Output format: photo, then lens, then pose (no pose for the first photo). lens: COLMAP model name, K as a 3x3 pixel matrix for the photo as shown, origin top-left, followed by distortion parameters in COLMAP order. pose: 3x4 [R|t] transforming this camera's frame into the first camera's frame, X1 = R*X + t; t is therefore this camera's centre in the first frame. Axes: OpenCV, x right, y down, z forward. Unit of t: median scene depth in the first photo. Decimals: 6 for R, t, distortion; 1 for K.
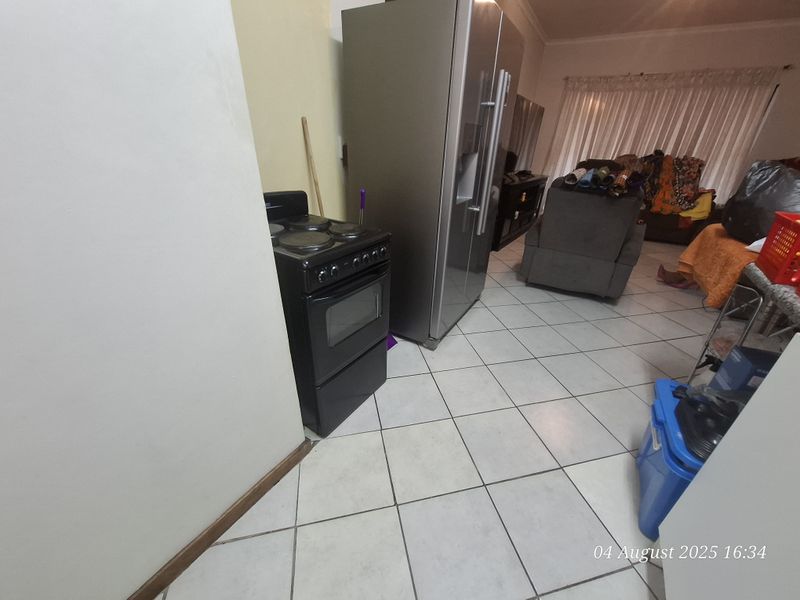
lens RADIAL K [[316.6, 0, 400.0], [0, 316.6, 300.0], [0, 0, 1]] dist [0.001452, -0.002961]
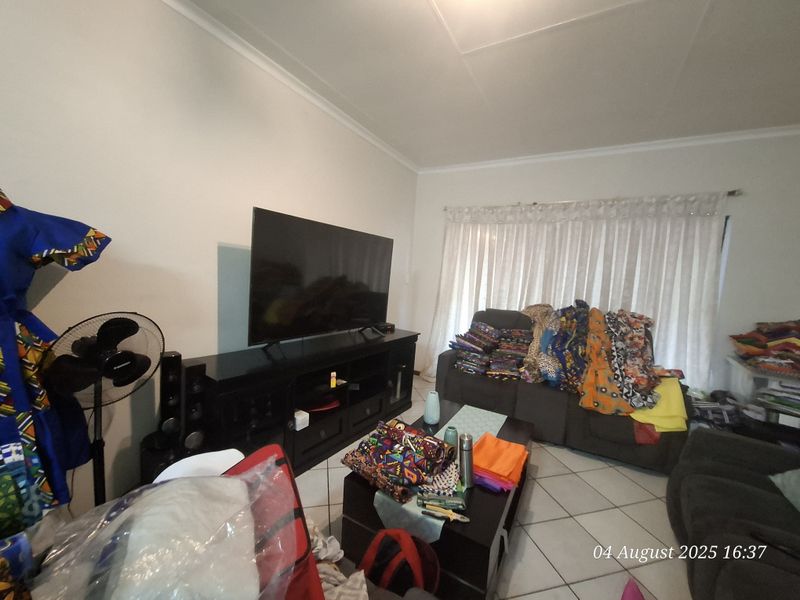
lens RADIAL K [[316.6, 0, 400.0], [0, 316.6, 300.0], [0, 0, 1]] dist [0.001452, -0.002961]
pose [[0.999211, 0.028818, 0.027347, 0.444757], [-0.016535, 0.927566, -0.373293, -0.232183], [-0.036124, 0.372546, 0.927311, 0.418537]]
